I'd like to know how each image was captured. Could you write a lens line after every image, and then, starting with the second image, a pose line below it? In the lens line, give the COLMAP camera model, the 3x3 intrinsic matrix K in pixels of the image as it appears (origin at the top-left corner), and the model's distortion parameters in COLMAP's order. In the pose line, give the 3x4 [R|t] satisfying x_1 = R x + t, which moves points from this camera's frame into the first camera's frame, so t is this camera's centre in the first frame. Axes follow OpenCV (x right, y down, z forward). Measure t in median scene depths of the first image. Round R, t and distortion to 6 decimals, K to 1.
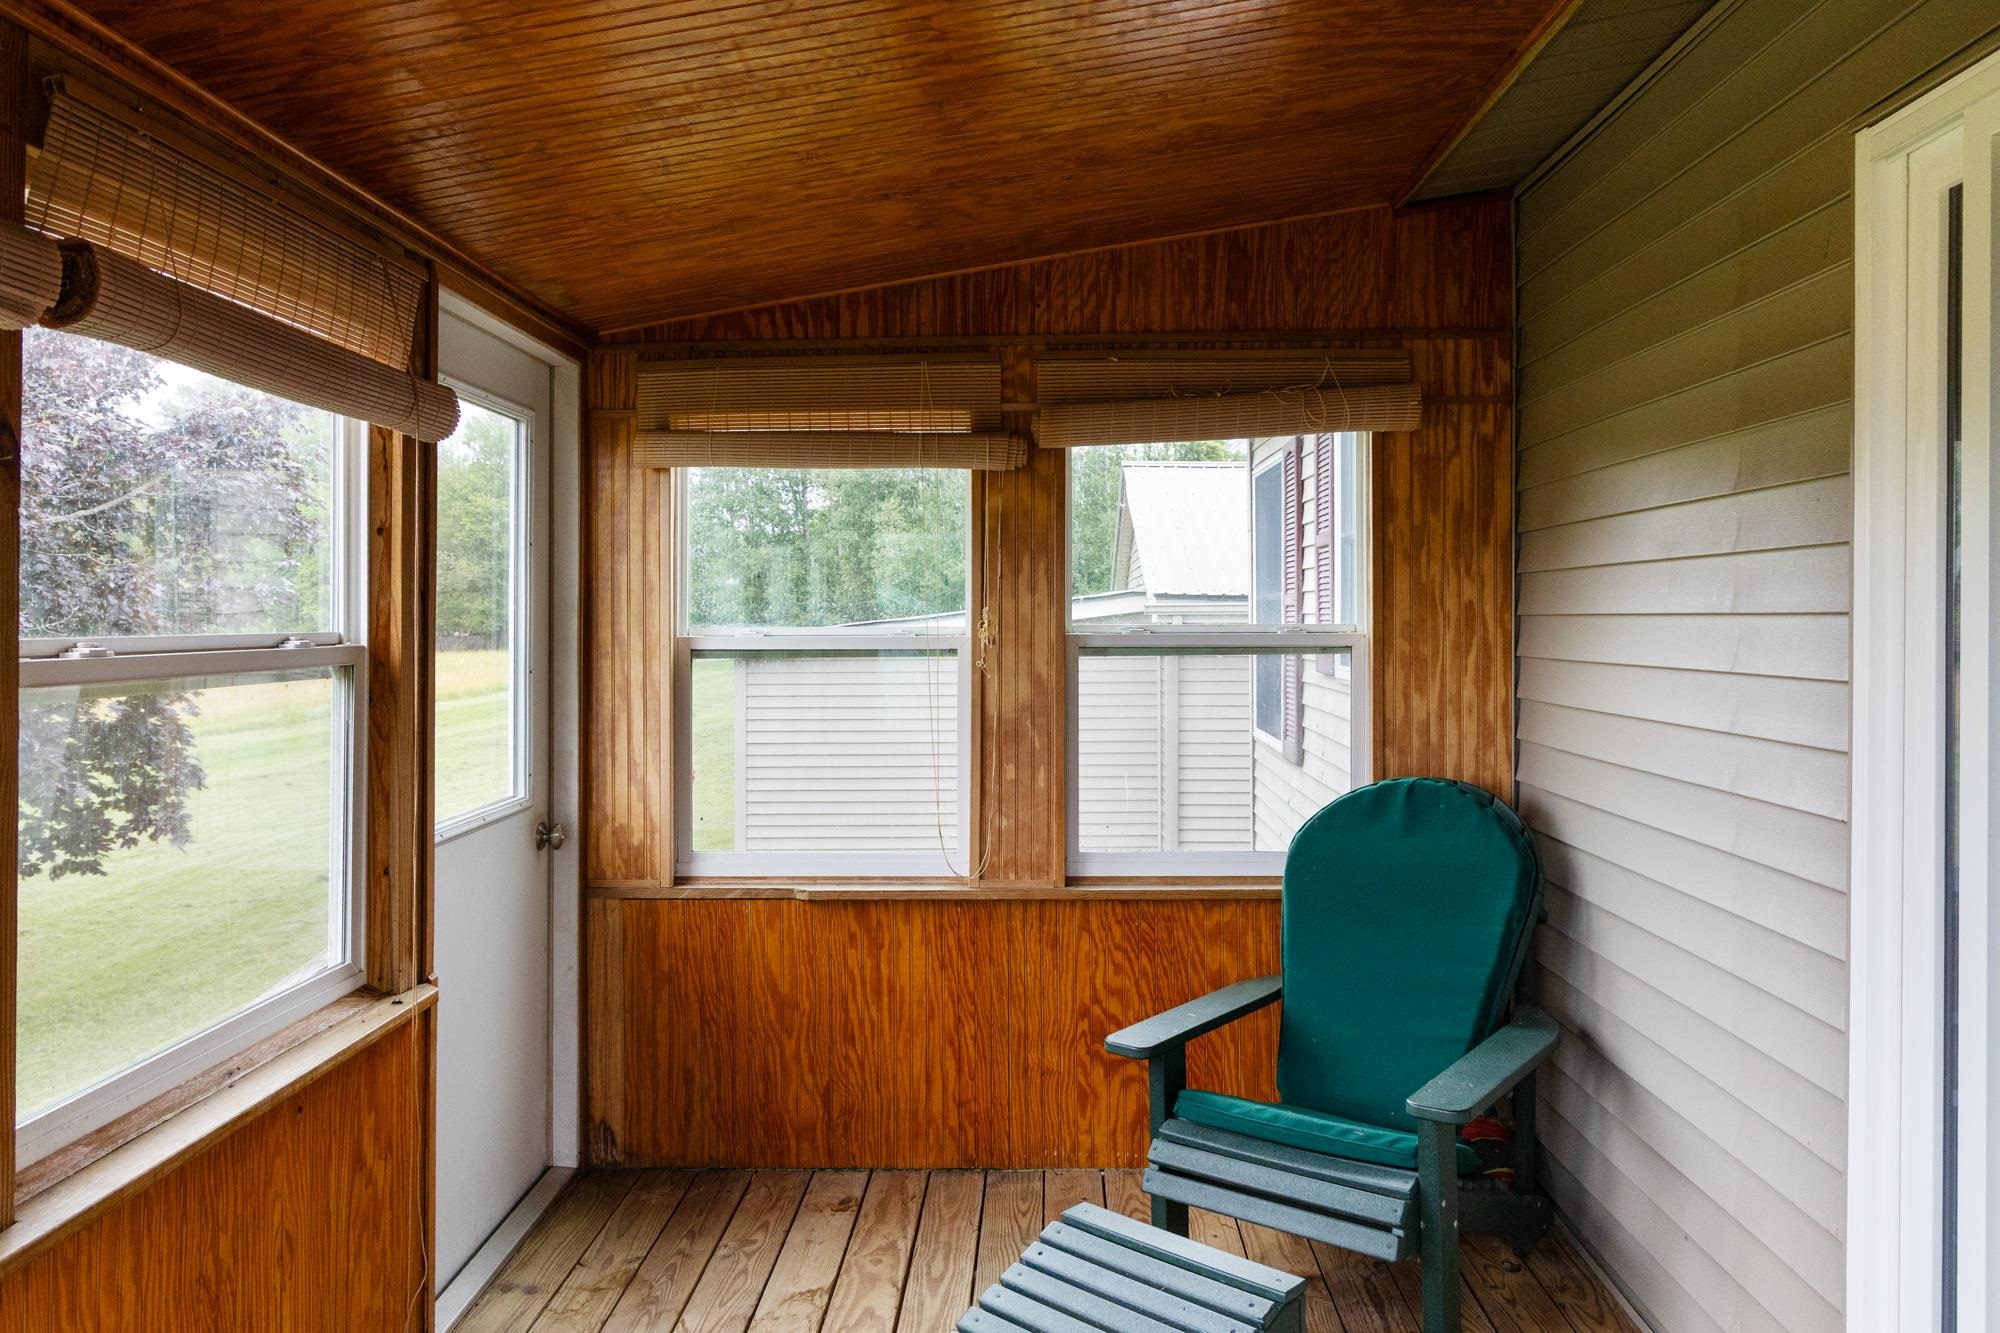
lens RADIAL K [[1350.1, 0, 998.9], [0, 1350.1, 613.2], [0, 0, 1]] dist [0.010525, -0.002587]
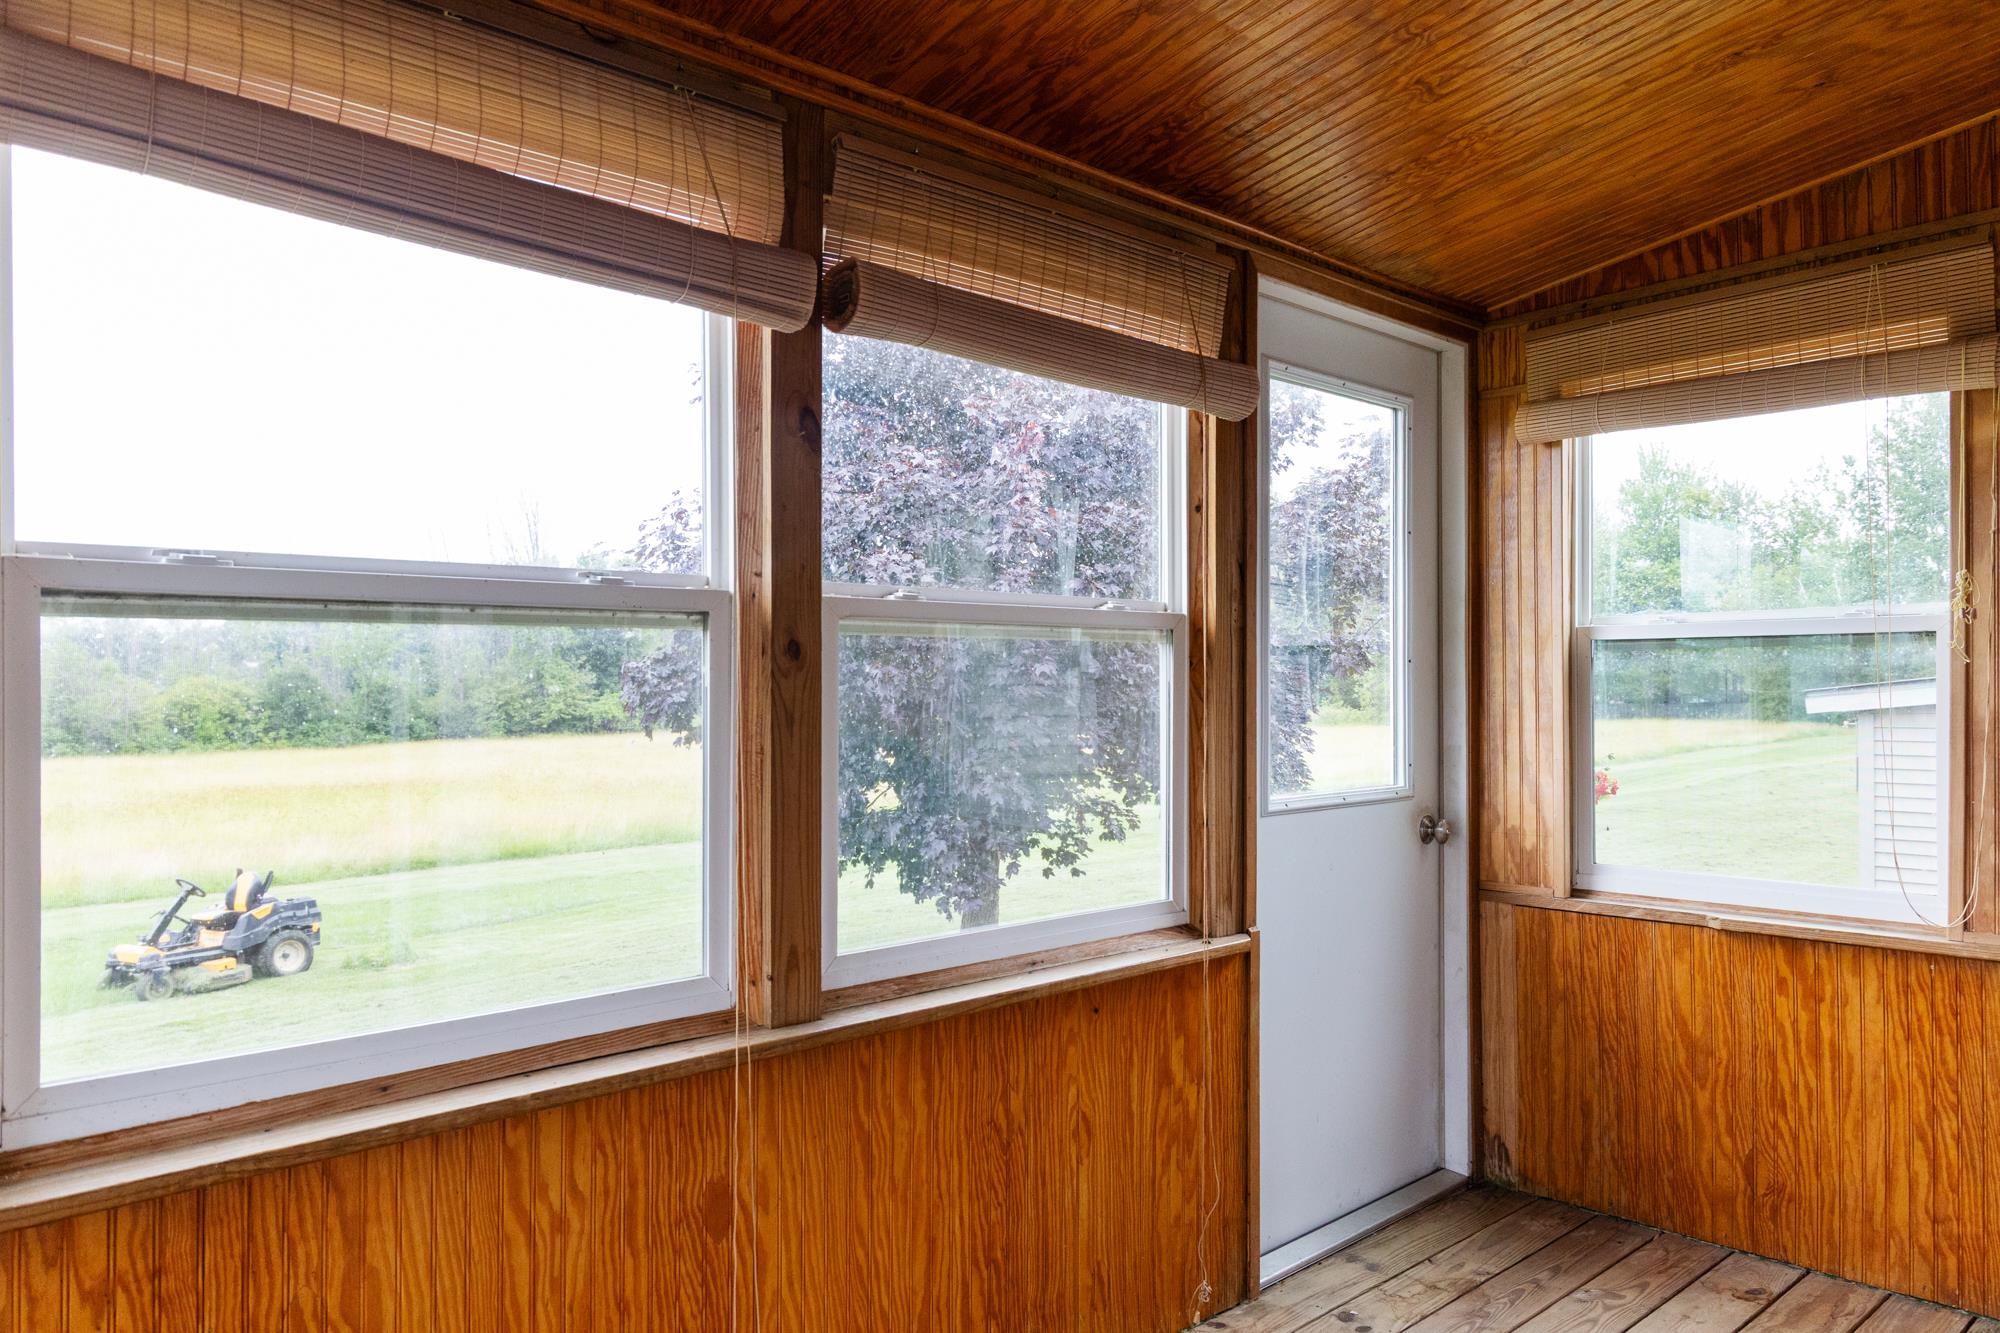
lens RADIAL K [[1354.3, 0, 1000.0], [0, 1354.3, 666.5], [0, 0, 1]] dist [0.003449, -0.002391]
pose [[0.717815, -0.005326, -0.696213, 0.126187], [0.006372, 0.999979, -0.001080, 0.045197], [0.696205, -0.003661, 0.717834, 0.074970]]
